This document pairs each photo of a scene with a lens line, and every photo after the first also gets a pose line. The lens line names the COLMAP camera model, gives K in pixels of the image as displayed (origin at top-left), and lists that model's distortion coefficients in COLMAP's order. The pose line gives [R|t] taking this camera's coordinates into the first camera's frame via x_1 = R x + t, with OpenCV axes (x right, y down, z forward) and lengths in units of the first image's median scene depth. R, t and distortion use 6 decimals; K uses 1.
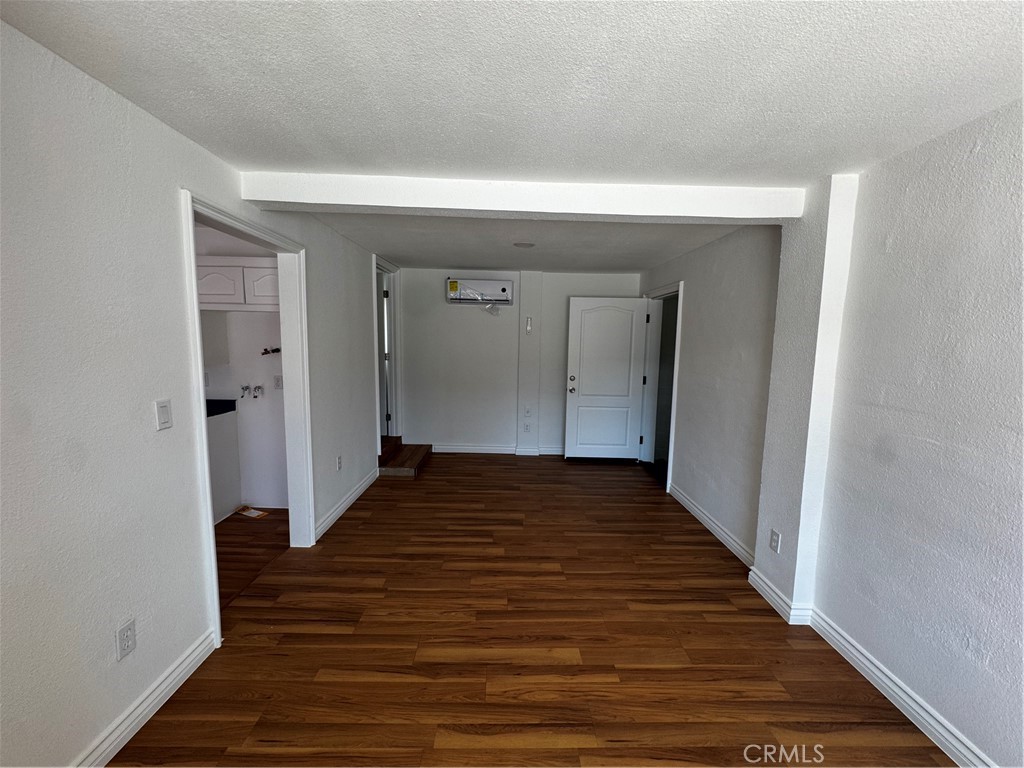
lens RADIAL K [[409.0, 0, 506.4], [0, 409.0, 378.7], [0, 0, 1]] dist [-0.010283, 0.000615]
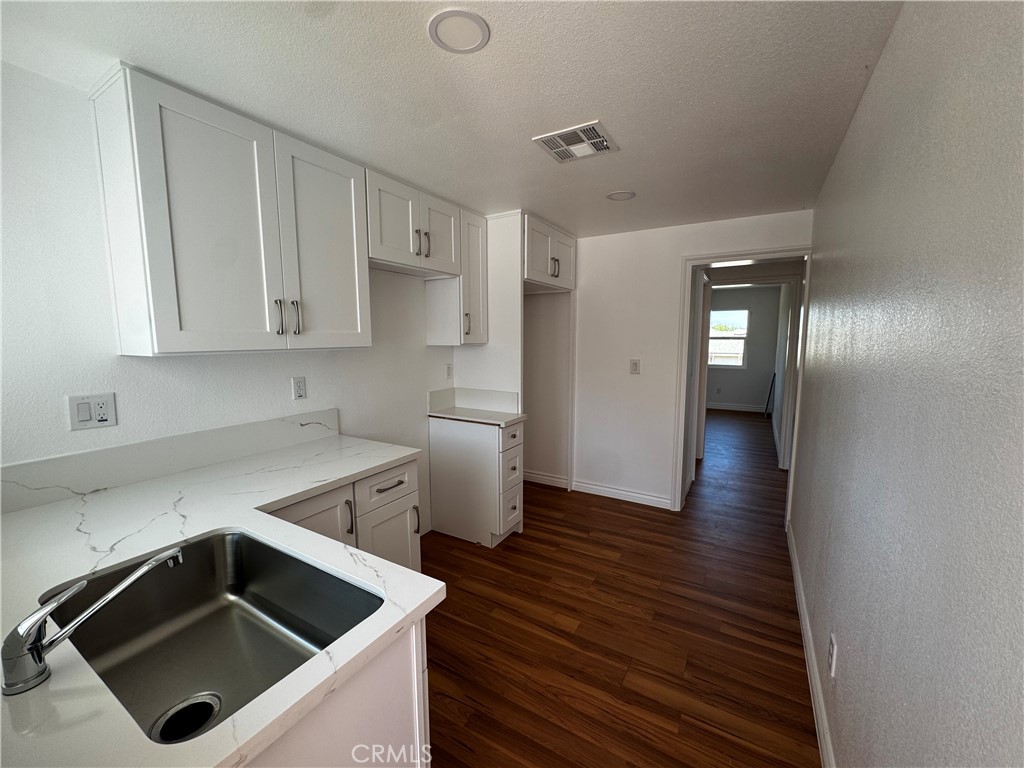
lens RADIAL K [[409.0, 0, 515.7], [0, 409.0, 384.8], [0, 0, 1]] dist [-0.010283, 0.000615]
pose [[0.853184, 0.042134, -0.519906, 0.217736], [-0.027111, 0.998967, 0.036469, -0.008456], [0.520906, -0.017020, 0.853444, -0.014451]]
